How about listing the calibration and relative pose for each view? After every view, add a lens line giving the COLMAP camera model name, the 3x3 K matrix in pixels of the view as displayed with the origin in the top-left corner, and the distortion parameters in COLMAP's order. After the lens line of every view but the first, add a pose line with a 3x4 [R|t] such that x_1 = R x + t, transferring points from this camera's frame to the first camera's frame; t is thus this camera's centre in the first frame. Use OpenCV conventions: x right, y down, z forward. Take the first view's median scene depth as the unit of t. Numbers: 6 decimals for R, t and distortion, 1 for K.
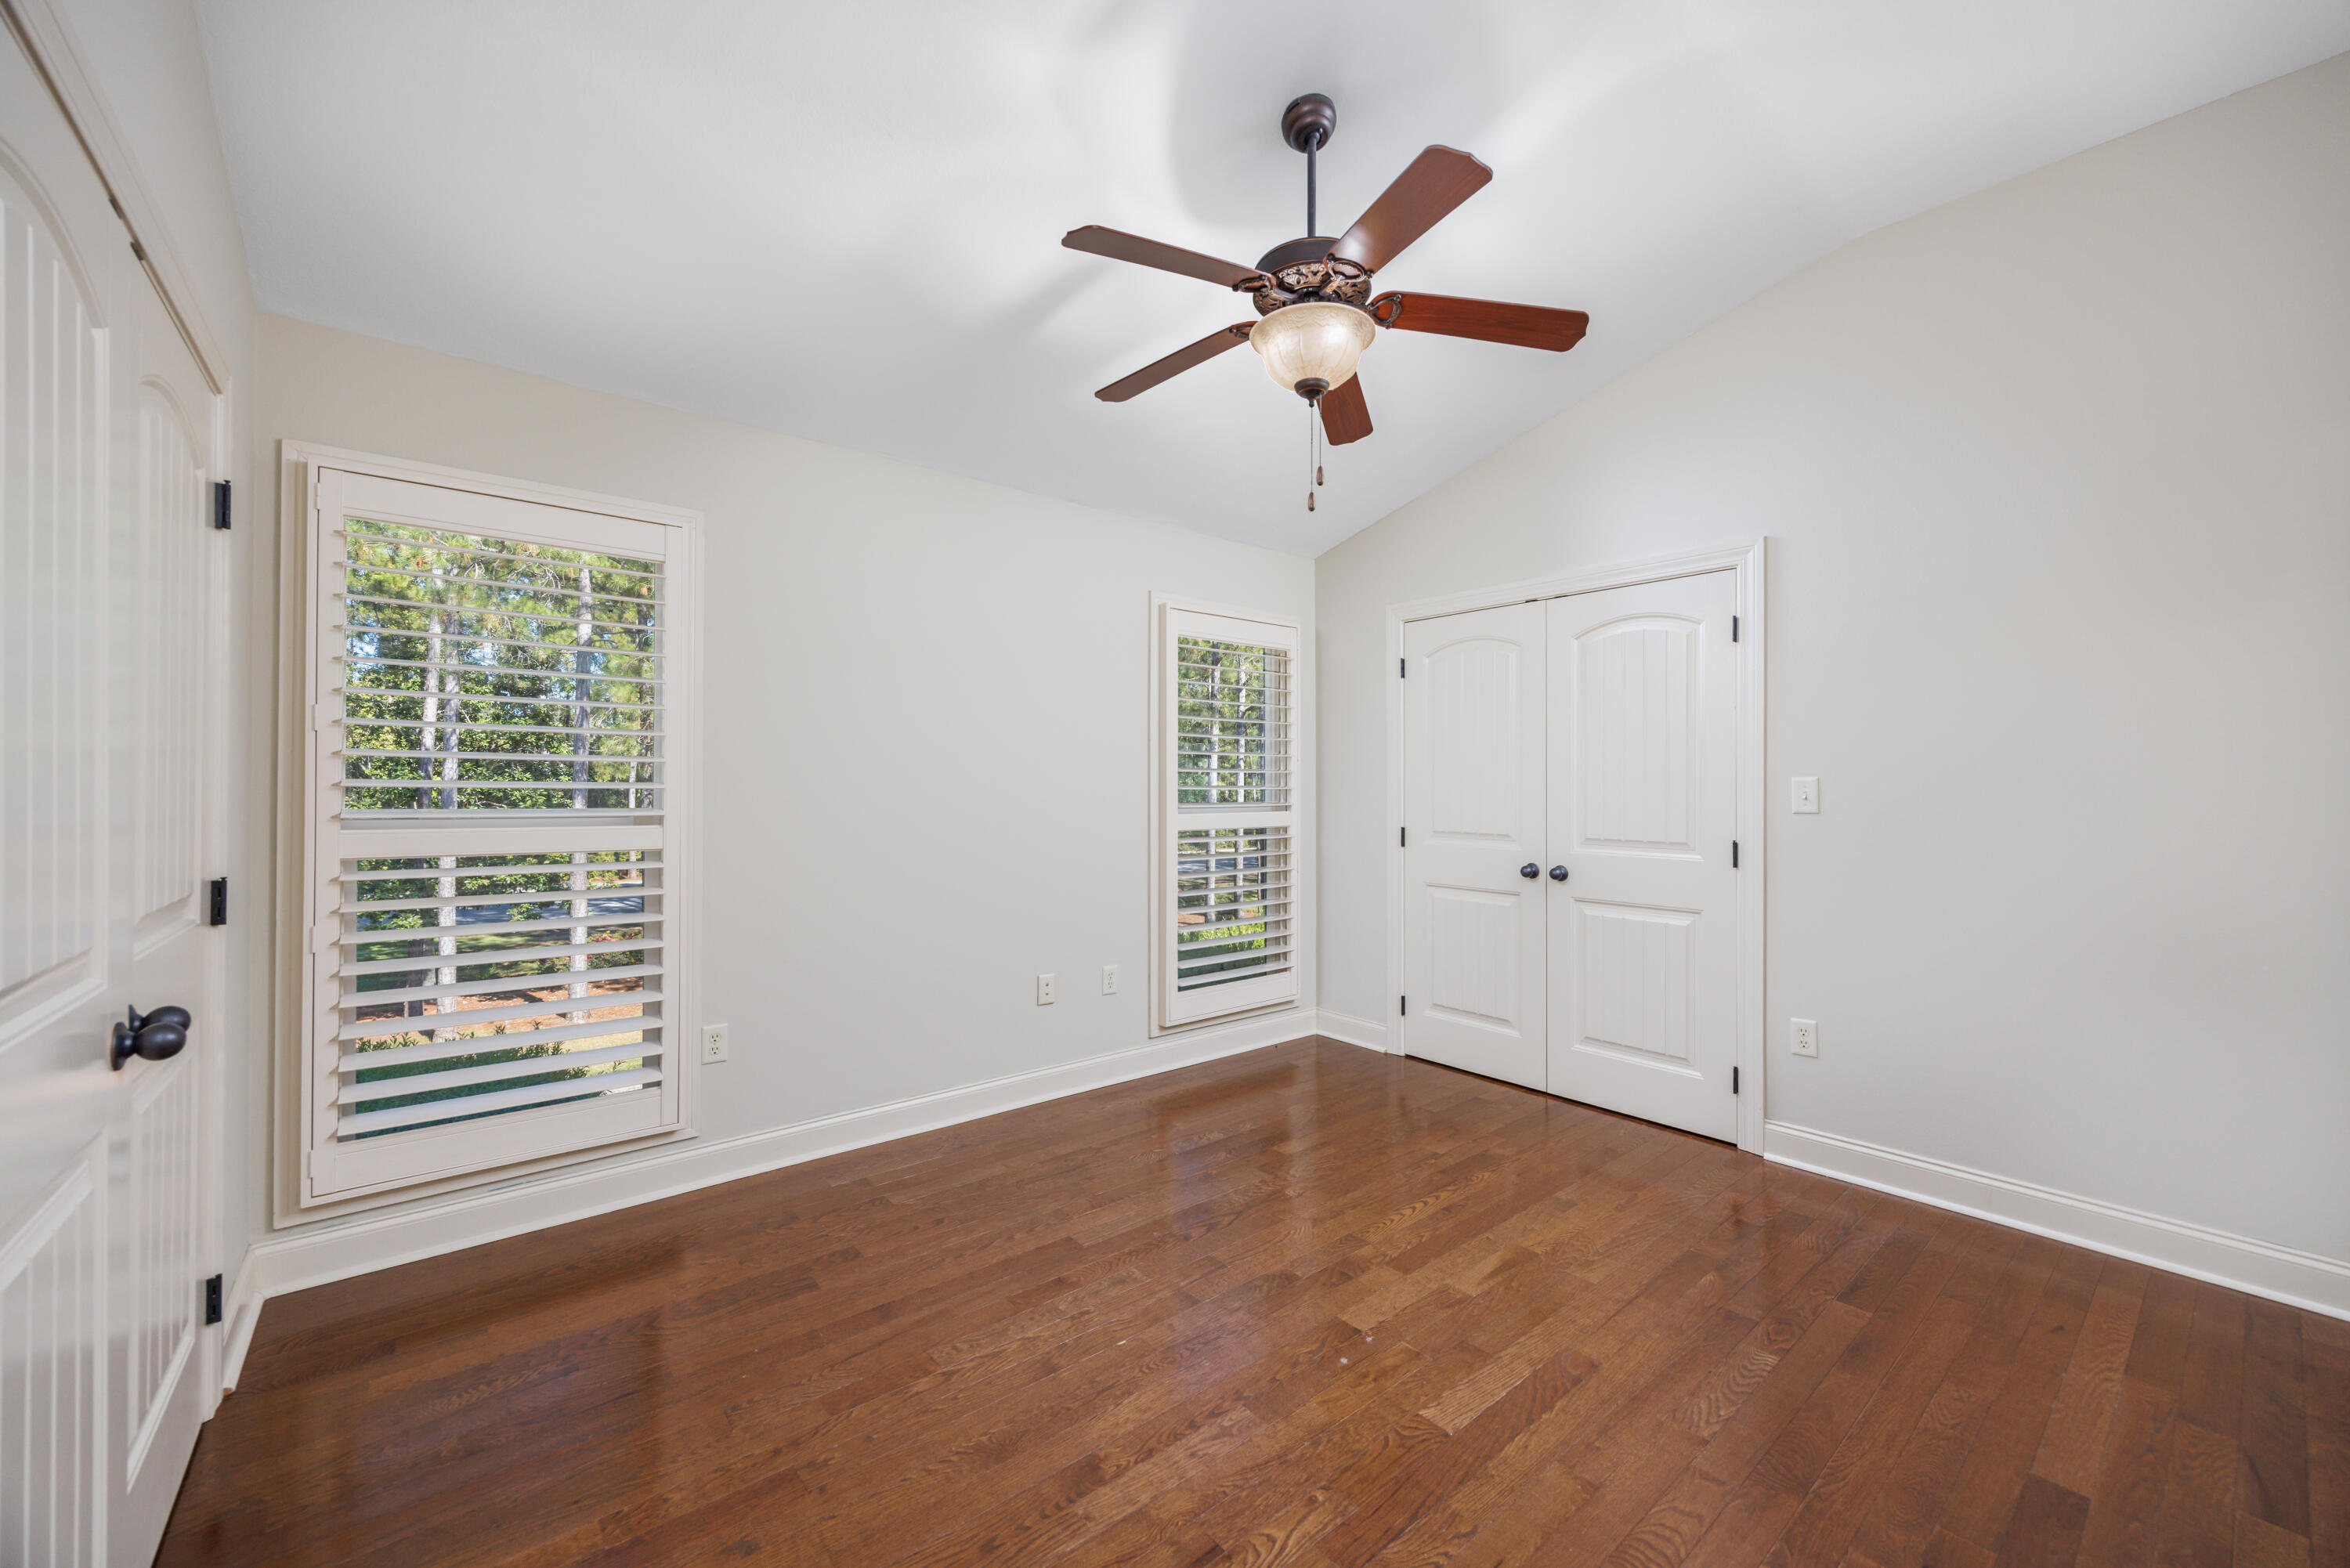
lens RADIAL K [[898.2, 0, 1193.1], [0, 898.2, 788.1], [0, 0, 1]] dist [-0.000217, 0.000076]
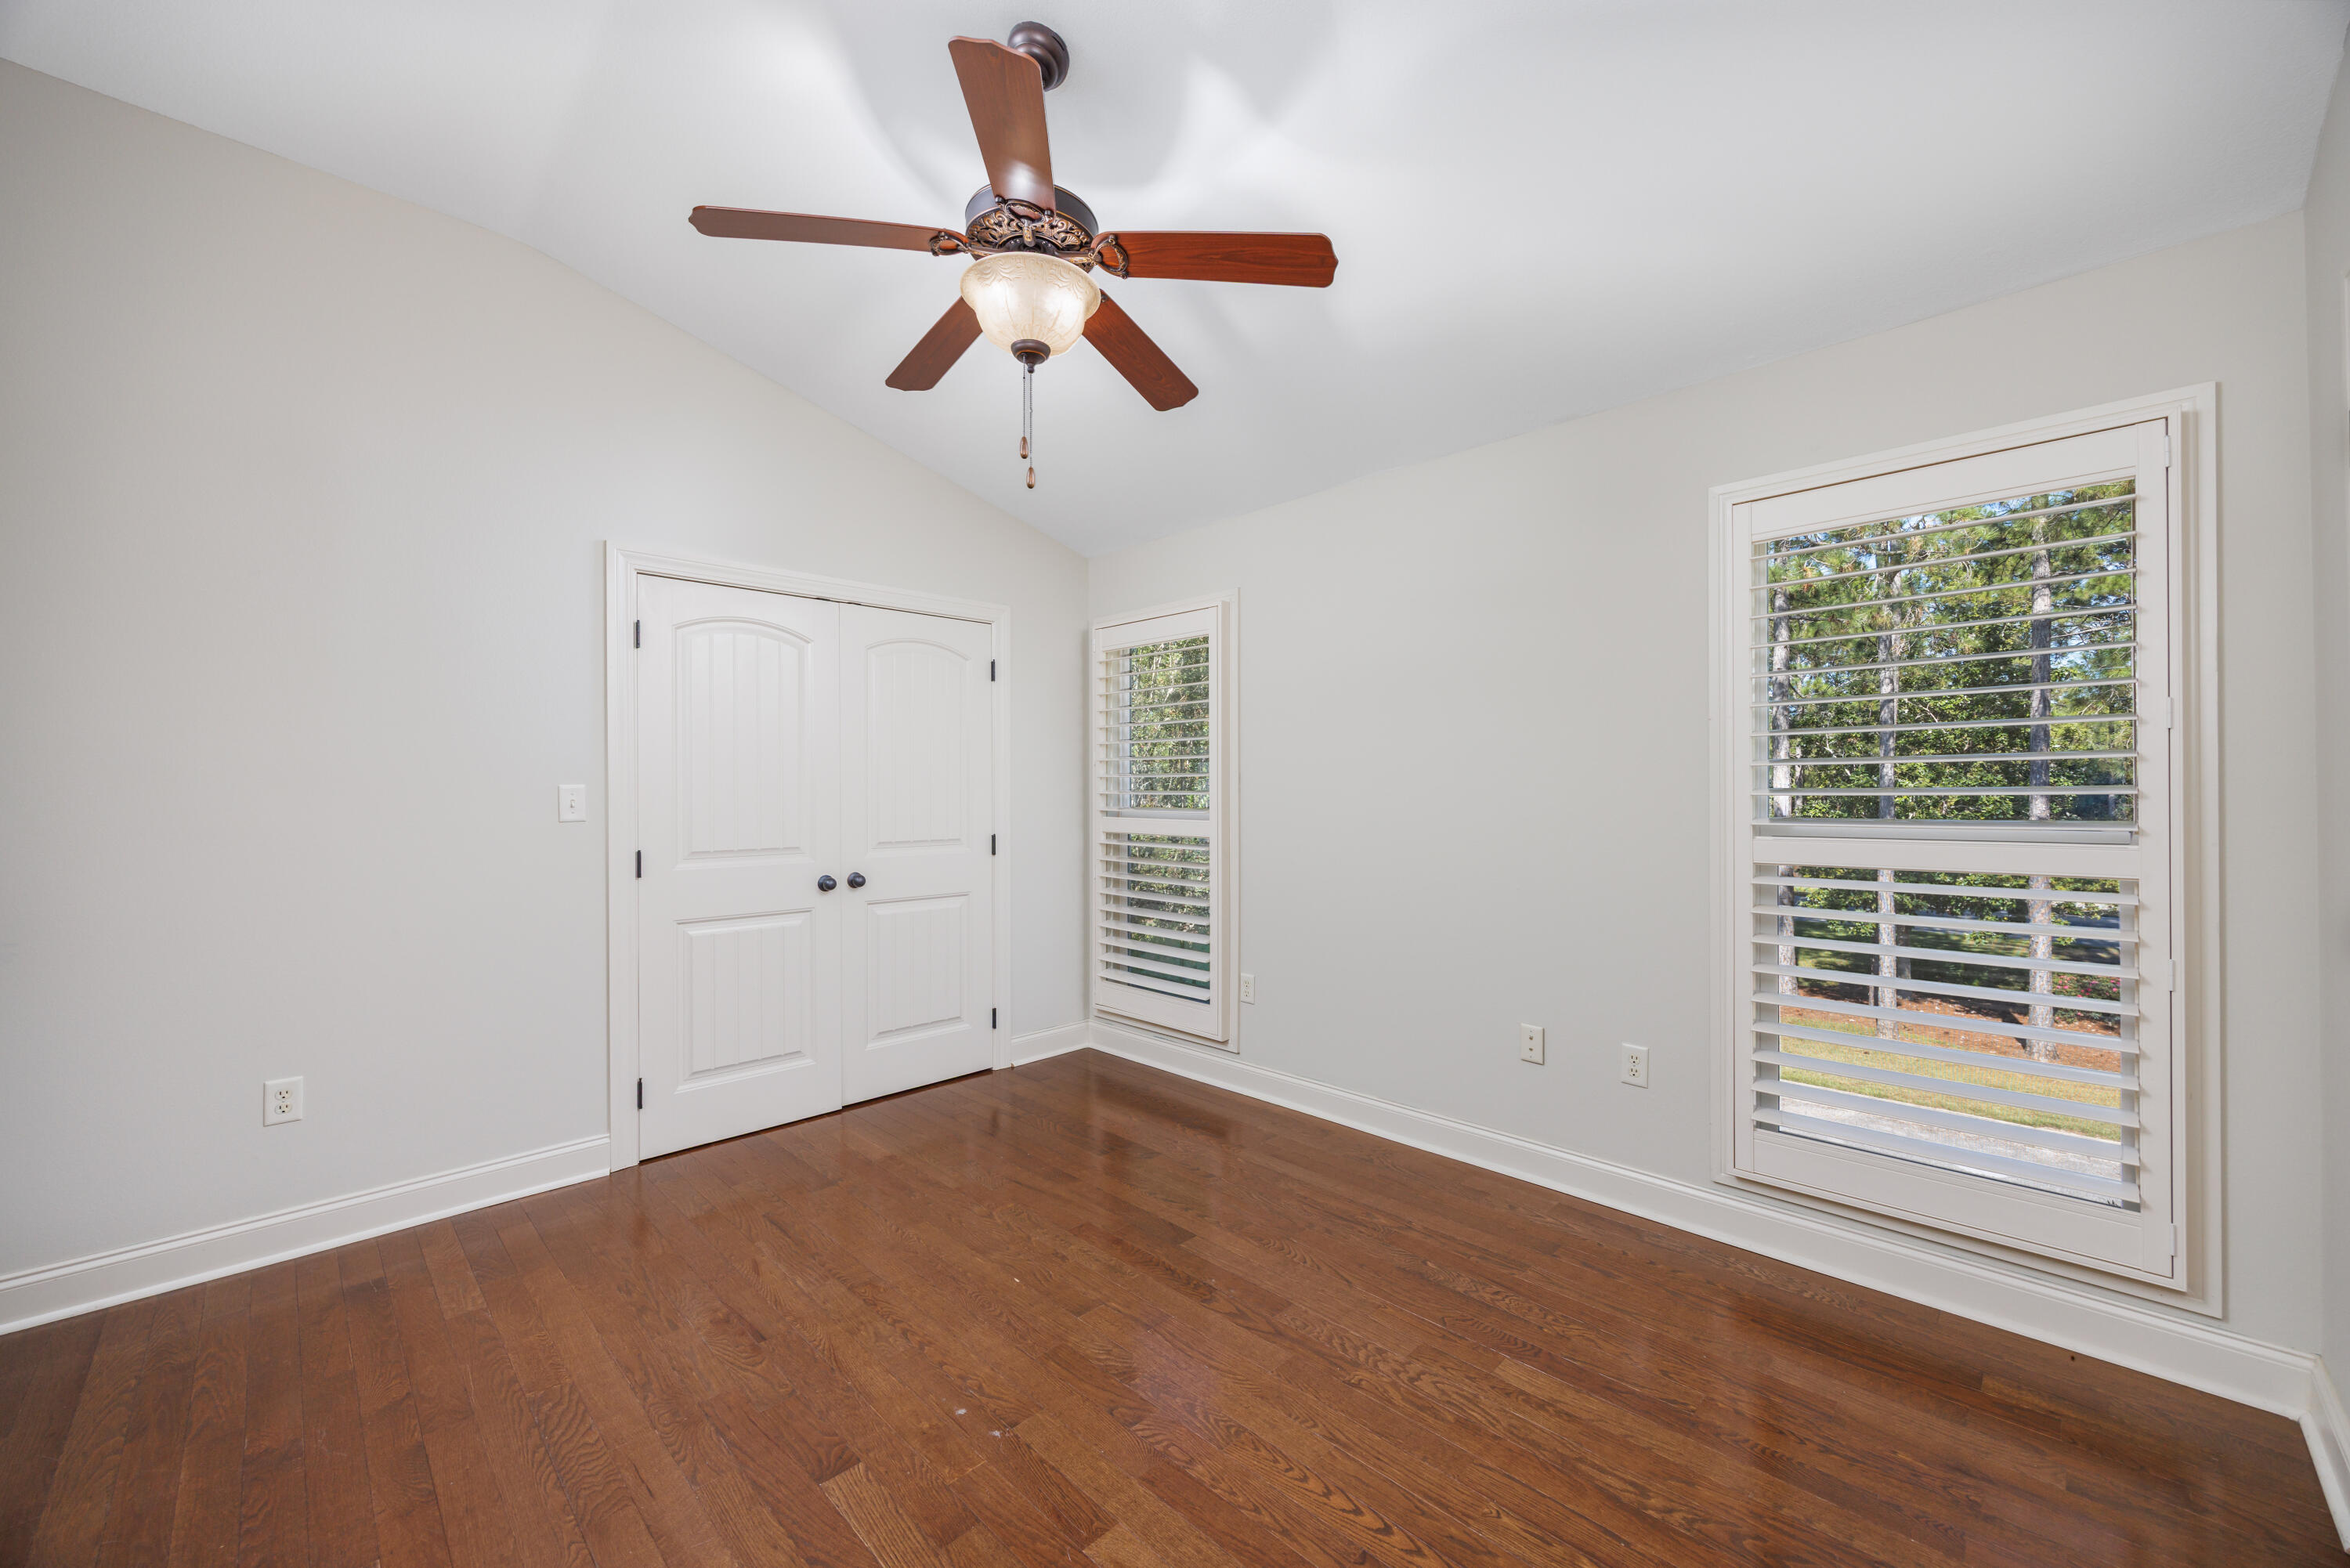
lens RADIAL K [[898.2, 0, 1193.1], [0, 898.2, 788.1], [0, 0, 1]] dist [-0.000217, 0.000076]
pose [[0.095727, -0.018507, -0.995236, 0.797861], [0.000243, 0.999828, -0.018569, 0.015412], [0.995408, 0.001536, 0.095715, 0.822528]]
